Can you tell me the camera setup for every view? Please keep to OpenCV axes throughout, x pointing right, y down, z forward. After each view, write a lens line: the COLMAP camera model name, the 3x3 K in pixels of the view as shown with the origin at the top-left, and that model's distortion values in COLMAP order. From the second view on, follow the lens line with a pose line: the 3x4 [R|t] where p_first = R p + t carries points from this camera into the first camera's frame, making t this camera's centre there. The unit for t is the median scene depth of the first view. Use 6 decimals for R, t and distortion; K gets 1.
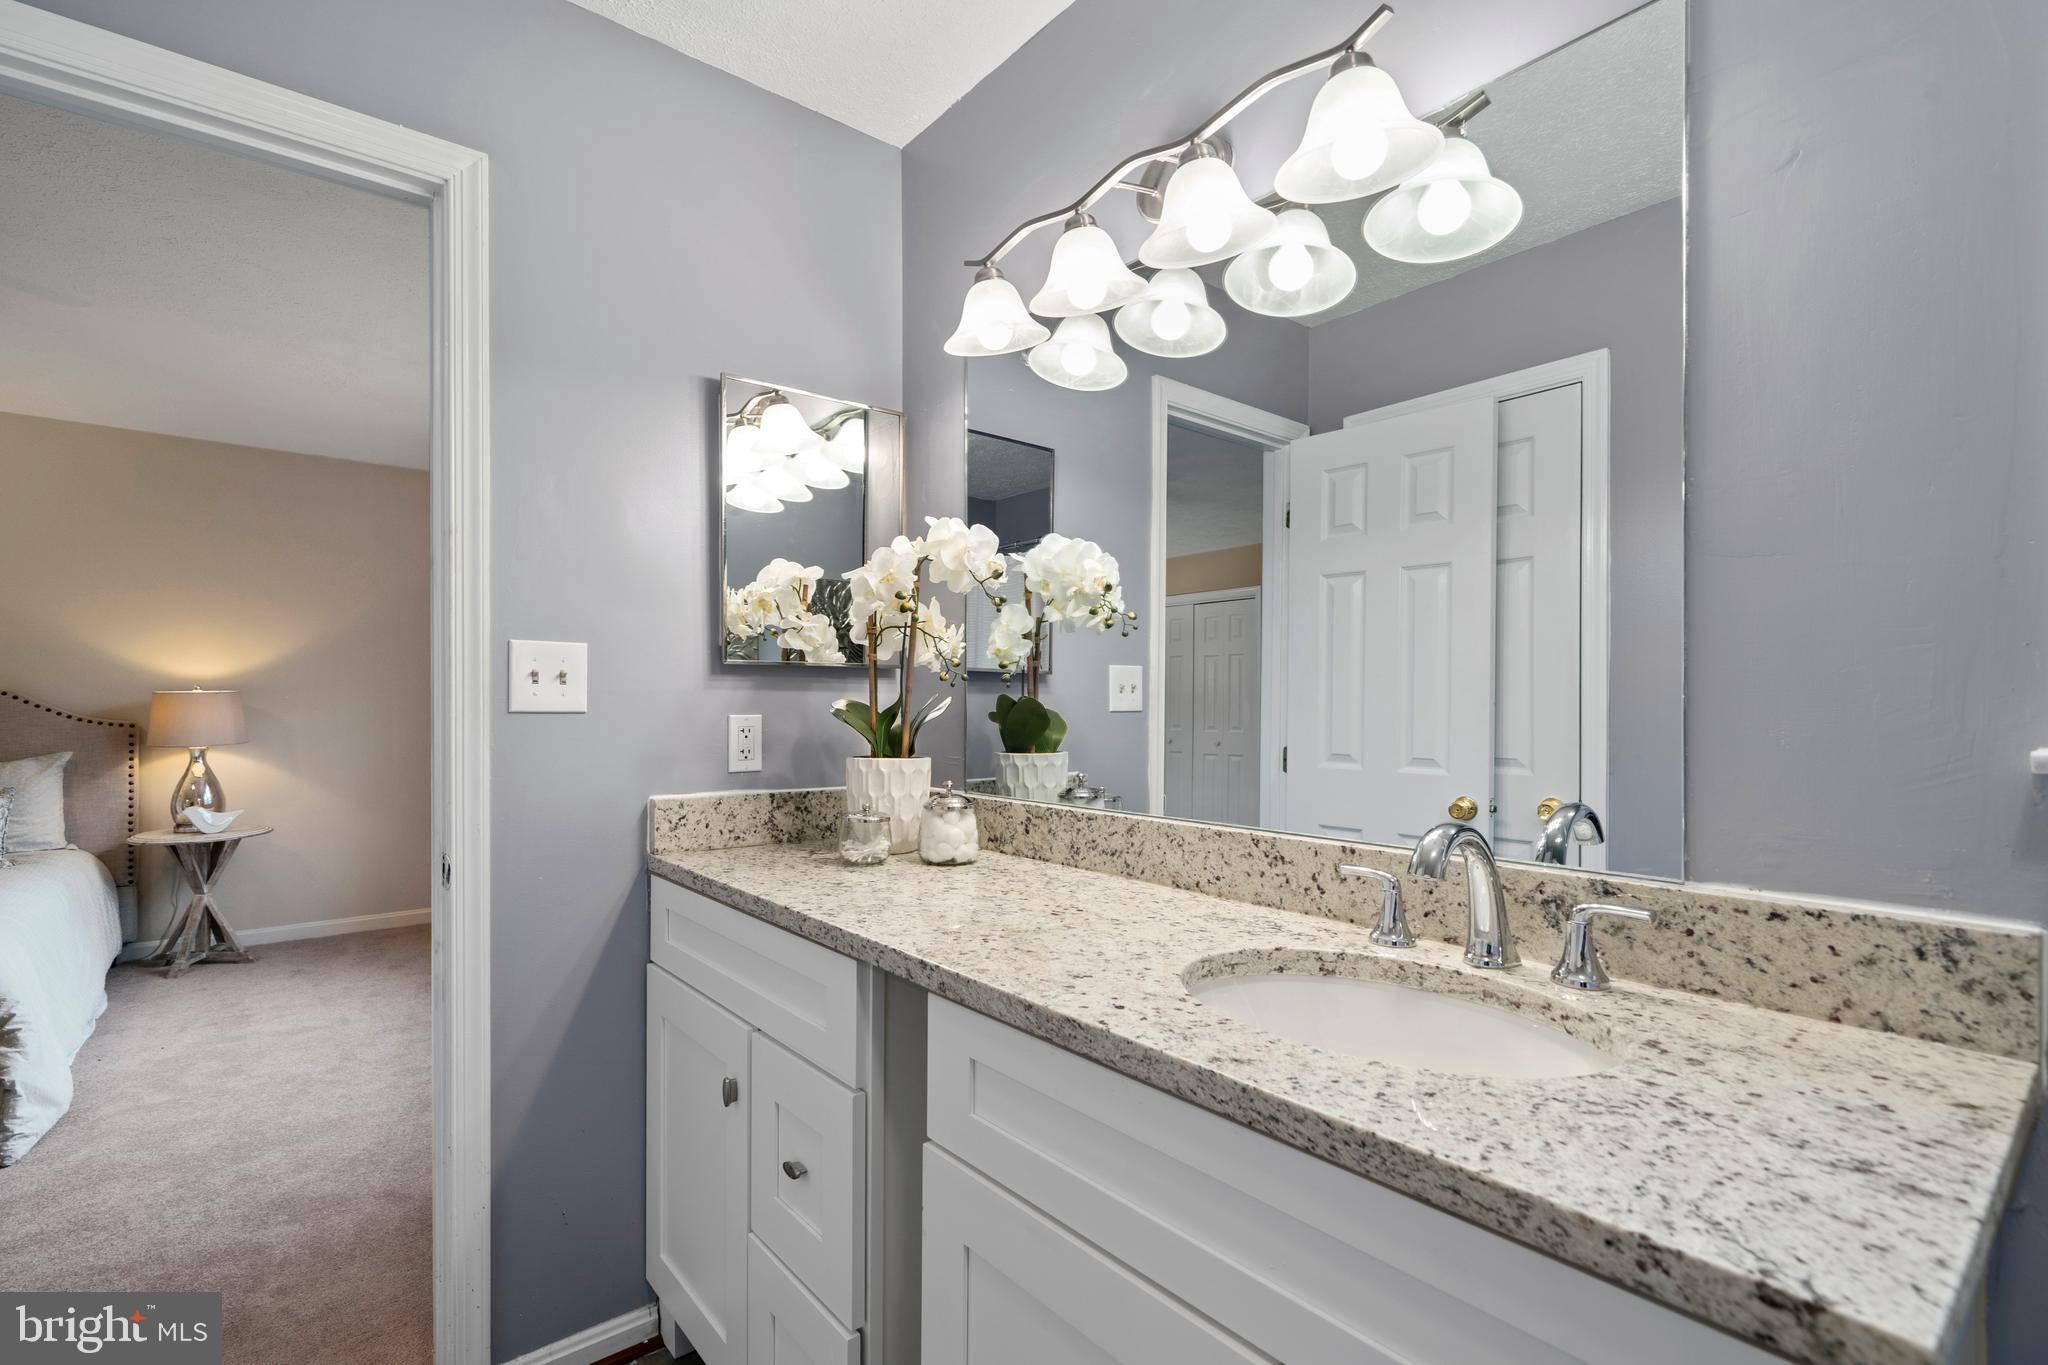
lens RADIAL K [[913.8, 0, 1014.0], [0, 913.8, 692.3], [0, 0, 1]] dist [0.001067, 0.000010]
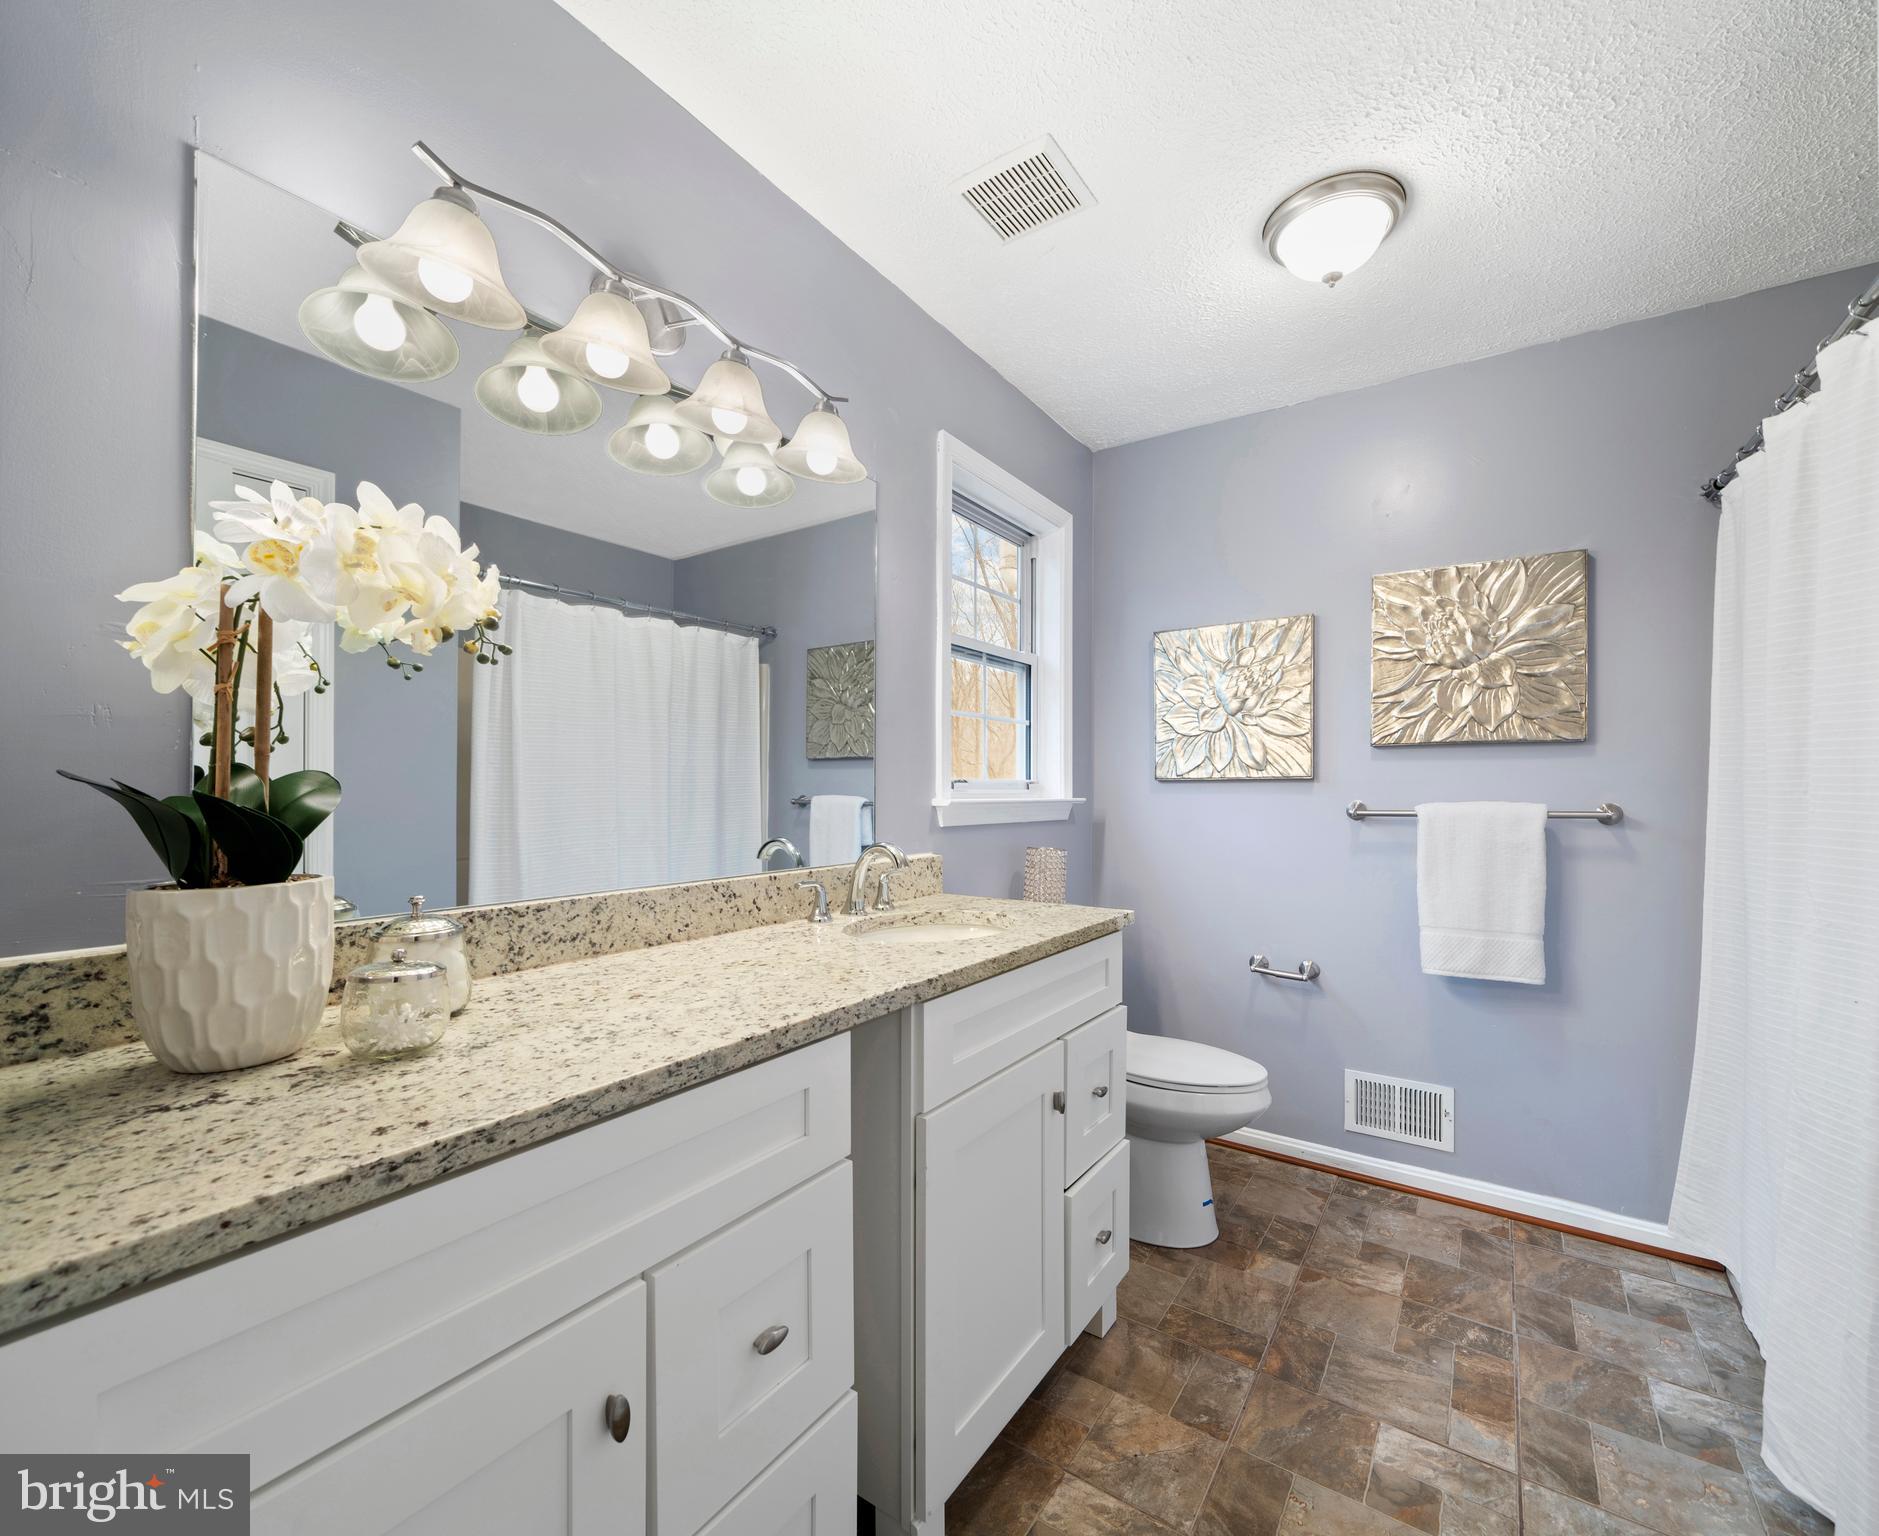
lens RADIAL K [[804.2, 0, 936.6], [0, 804.2, 775.4], [0, 0, 1]] dist [-0.002661, -0.000136]
pose [[-0.255676, 0.008475, 0.966725, -0.950922], [-0.017389, 0.999759, -0.013364, 0.010806], [-0.966606, -0.020228, -0.255467, 0.999030]]
